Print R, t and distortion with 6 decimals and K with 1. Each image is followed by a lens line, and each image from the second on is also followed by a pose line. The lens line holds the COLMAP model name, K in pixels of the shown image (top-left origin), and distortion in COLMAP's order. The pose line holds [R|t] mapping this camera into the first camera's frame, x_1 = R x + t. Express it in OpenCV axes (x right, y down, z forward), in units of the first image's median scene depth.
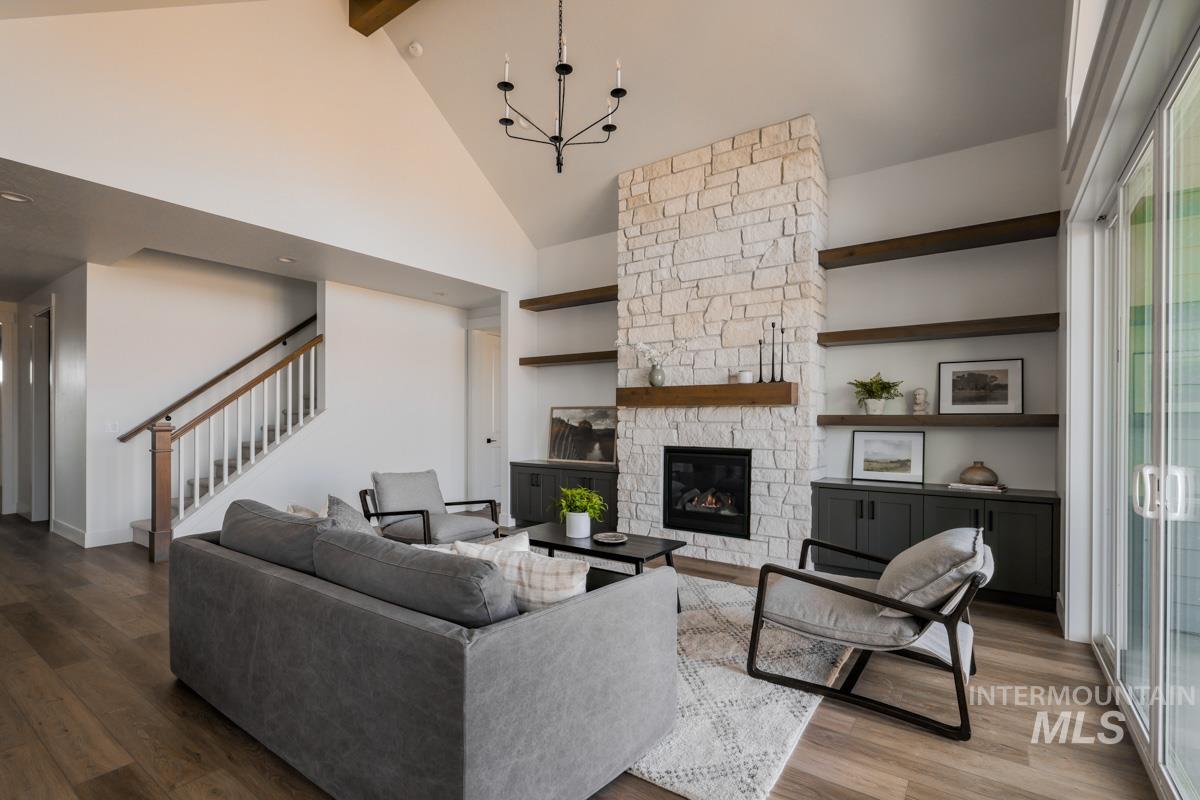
lens RADIAL K [[555.0, 0, 569.7], [0, 555.0, 414.0], [0, 0, 1]] dist [0.000072, -0.011808]
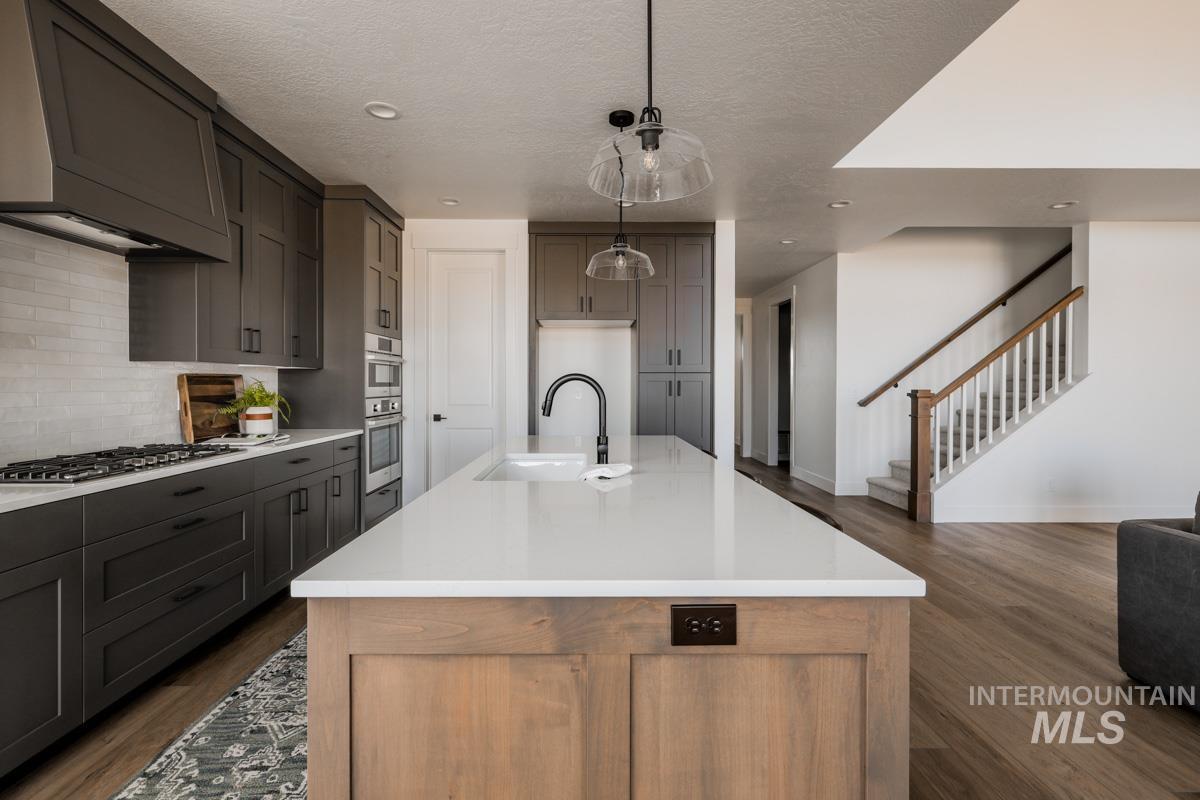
lens RADIAL K [[540.5, 0, 590.9], [0, 540.5, 387.8], [0, 0, 1]] dist [0.000898, 0.000046]
pose [[0.608214, 0.003506, -0.793765, -0.284202], [0.007677, 0.999918, 0.010298, -0.002901], [0.793736, -0.012357, 0.608137, -0.121520]]
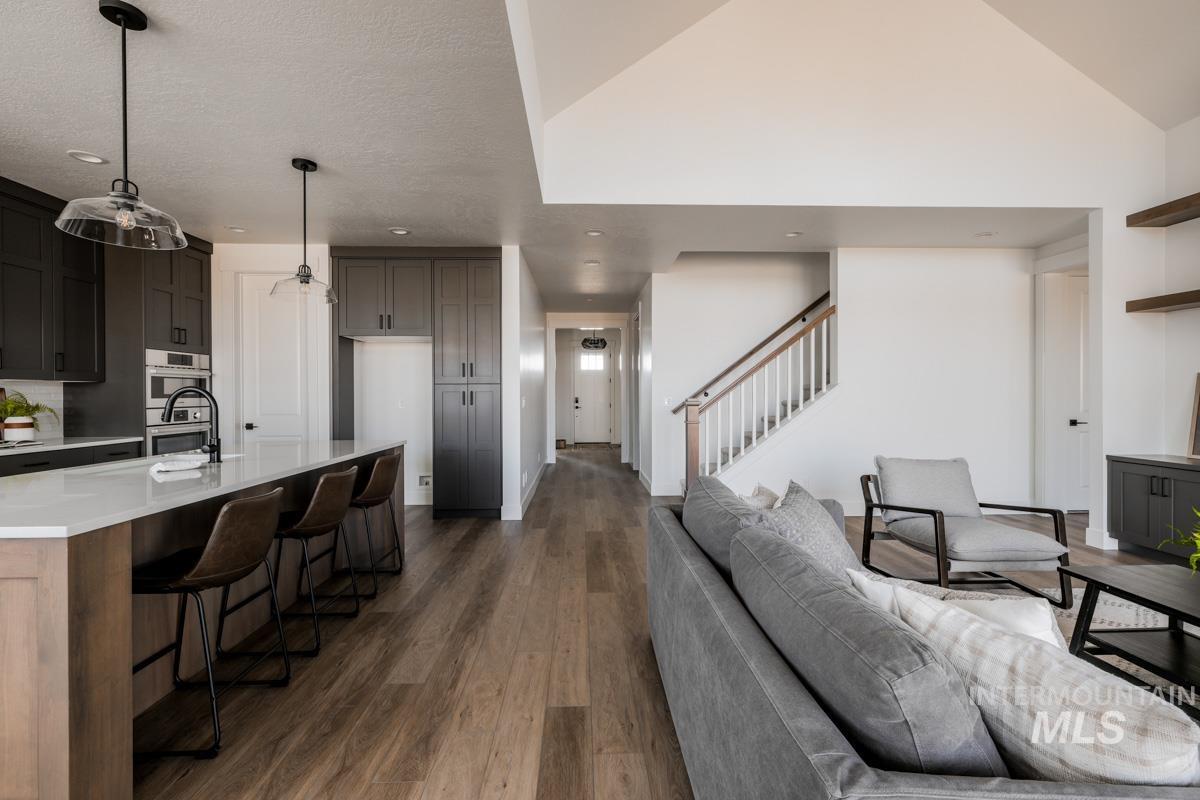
lens RADIAL K [[538.3, 0, 599.3], [0, 538.3, 397.4], [0, 0, 1]] dist [0.000942, 0.000206]
pose [[0.628074, -0.000609, -0.778153, 0.021760], [0.012700, 0.999875, 0.009467, 0.000958], [0.778050, -0.015828, 0.628003, 0.120049]]
